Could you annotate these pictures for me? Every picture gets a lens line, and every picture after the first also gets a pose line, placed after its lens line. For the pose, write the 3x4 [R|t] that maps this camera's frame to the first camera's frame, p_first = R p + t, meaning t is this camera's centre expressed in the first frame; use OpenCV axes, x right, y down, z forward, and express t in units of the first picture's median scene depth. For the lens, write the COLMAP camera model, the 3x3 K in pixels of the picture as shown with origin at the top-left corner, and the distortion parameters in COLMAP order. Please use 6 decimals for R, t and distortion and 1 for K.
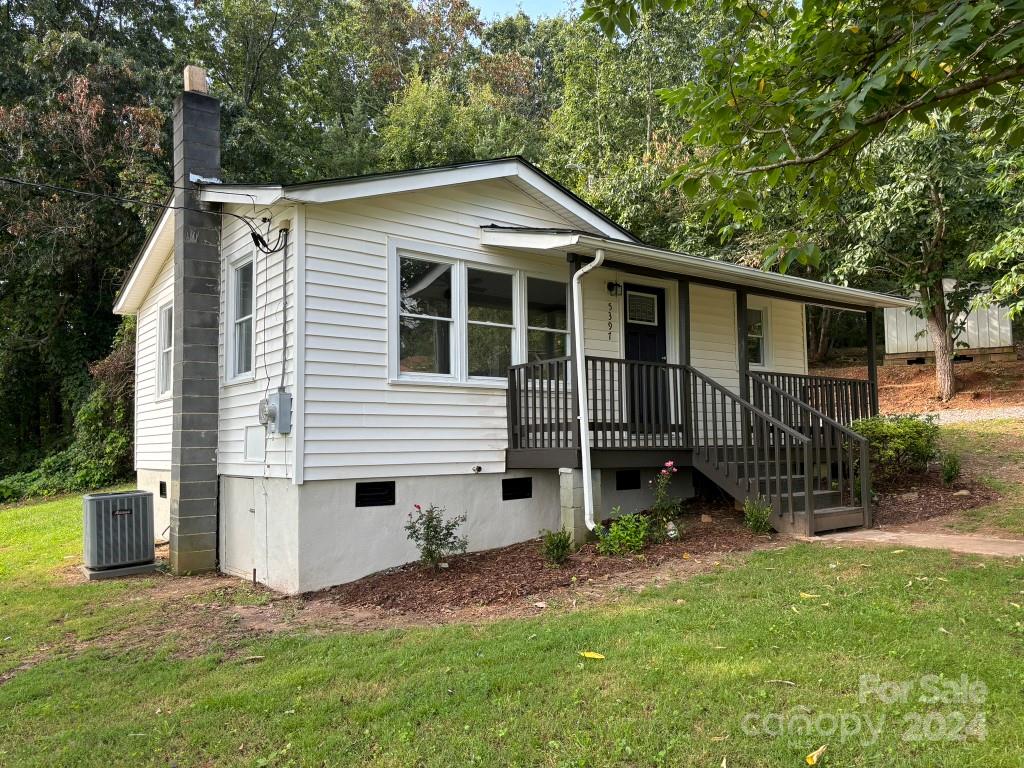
lens RADIAL K [[774.0, 0, 512.0], [0, 774.0, 384.0], [0, 0, 1]] dist [0.004377, 0.034290]
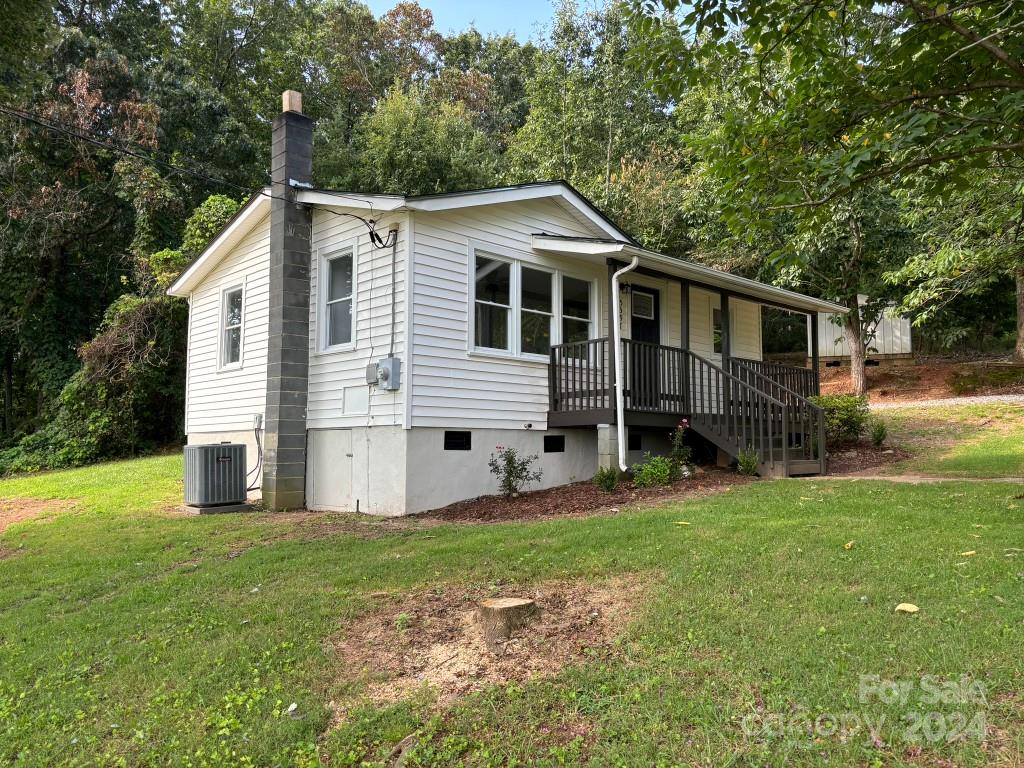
lens RADIAL K [[773.5, 0, 512.1], [0, 773.5, 373.3], [0, 0, 1]] dist [0.026371, -0.001139]
pose [[0.993428, 0.026315, 0.111388, -0.198311], [-0.024073, 0.999481, -0.021423, 0.048198], [-0.111894, 0.018601, 0.993546, -0.232073]]
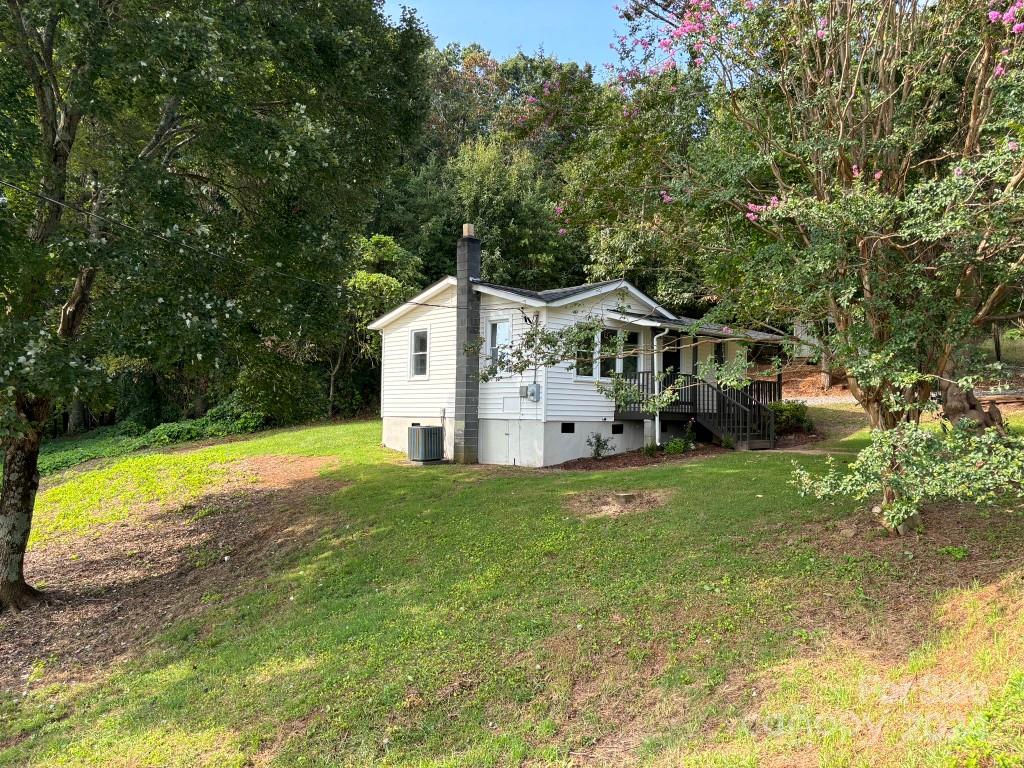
lens RADIAL K [[773.6, 0, 496.5], [0, 773.6, 382.7], [0, 0, 1]] dist [0.004047, -0.000934]
pose [[0.997064, 0.031763, 0.069674, -0.480202], [-0.034564, 0.998627, 0.039361, -0.068457], [-0.068328, -0.041654, 0.996793, -1.125970]]
